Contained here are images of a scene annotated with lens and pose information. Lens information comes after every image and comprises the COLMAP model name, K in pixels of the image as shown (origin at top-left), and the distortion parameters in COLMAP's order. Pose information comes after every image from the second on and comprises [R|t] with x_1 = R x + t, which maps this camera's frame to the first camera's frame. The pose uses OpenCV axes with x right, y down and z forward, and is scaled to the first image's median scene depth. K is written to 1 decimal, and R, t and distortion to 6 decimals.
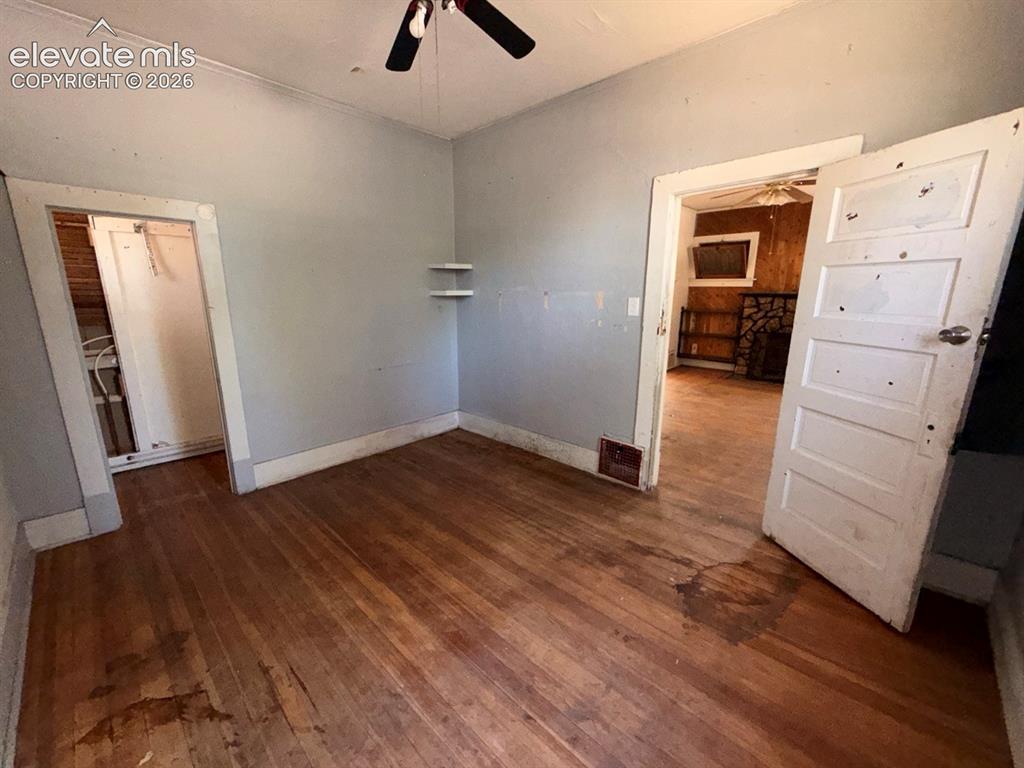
lens RADIAL K [[410.8, 0, 508.6], [0, 410.8, 383.6], [0, 0, 1]] dist [0.000298, -0.000432]
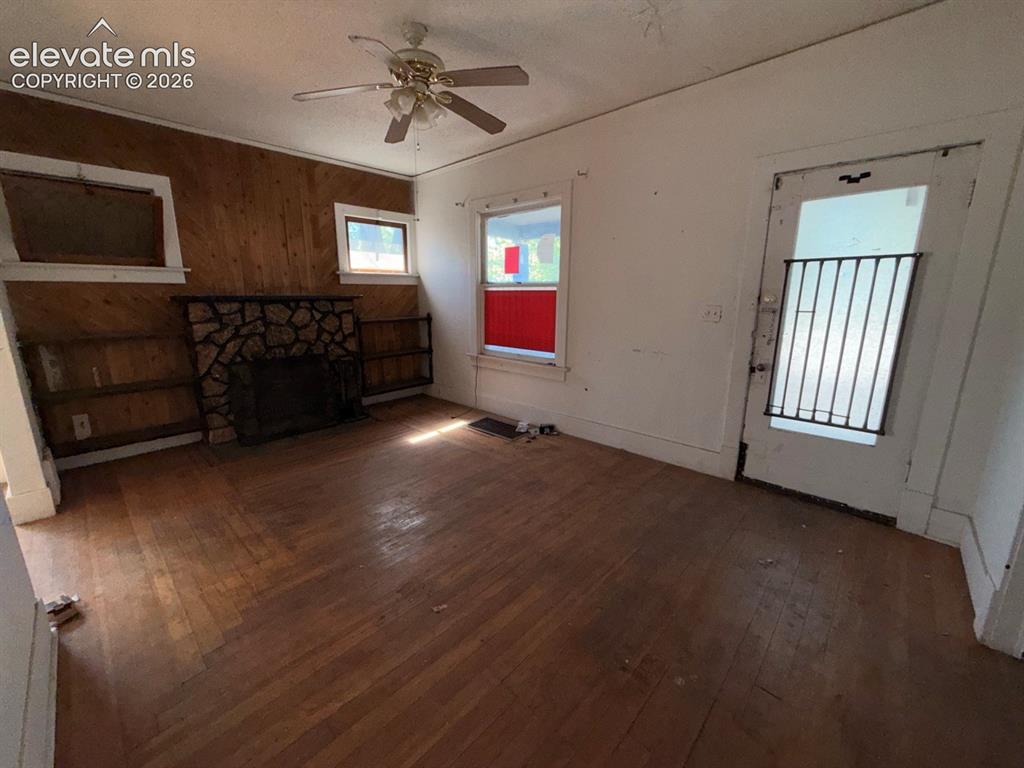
lens RADIAL K [[410.8, 0, 508.5], [0, 410.8, 381.4], [0, 0, 1]] dist [0.000298, -0.000432]
pose [[-0.018117, -0.216033, 0.976218, 0.039275], [0.220106, 0.951564, 0.214662, -0.137244], [-0.975308, 0.218760, 0.030311, 0.603034]]
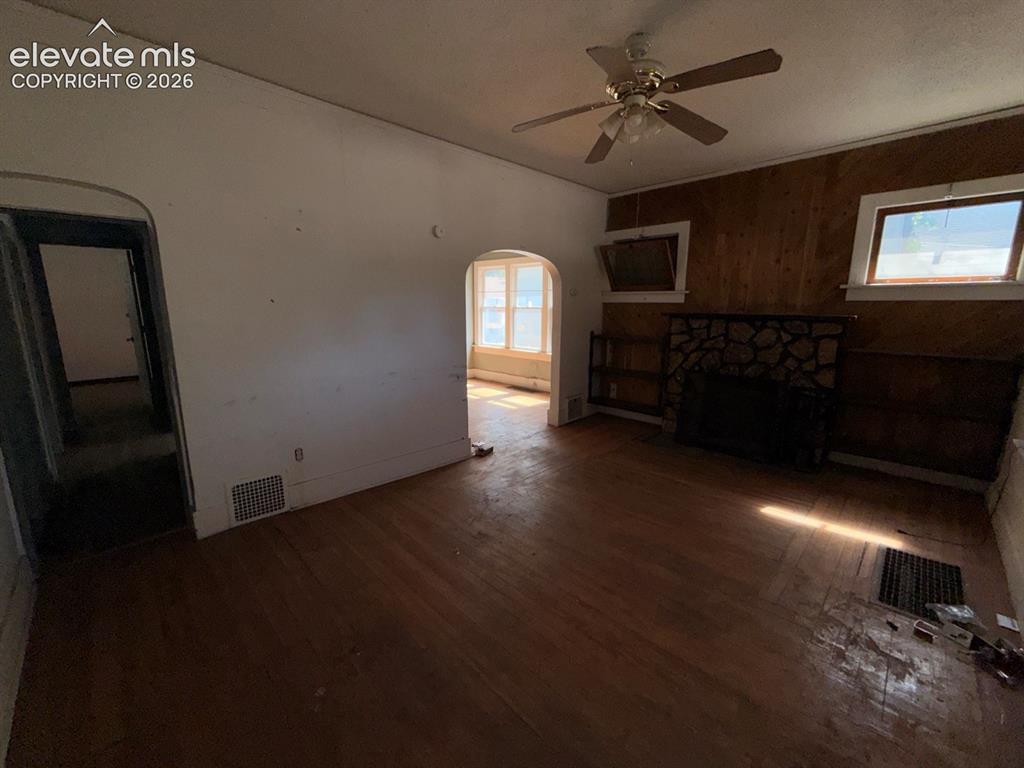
lens RADIAL K [[410.8, 0, 509.9], [0, 410.8, 381.3], [0, 0, 1]] dist [0.000298, -0.000432]
pose [[0.999662, 0.007181, -0.024990, 0.326901], [-0.008220, 0.999095, -0.041738, -0.077832], [0.024668, 0.041929, 0.998816, 0.328863]]
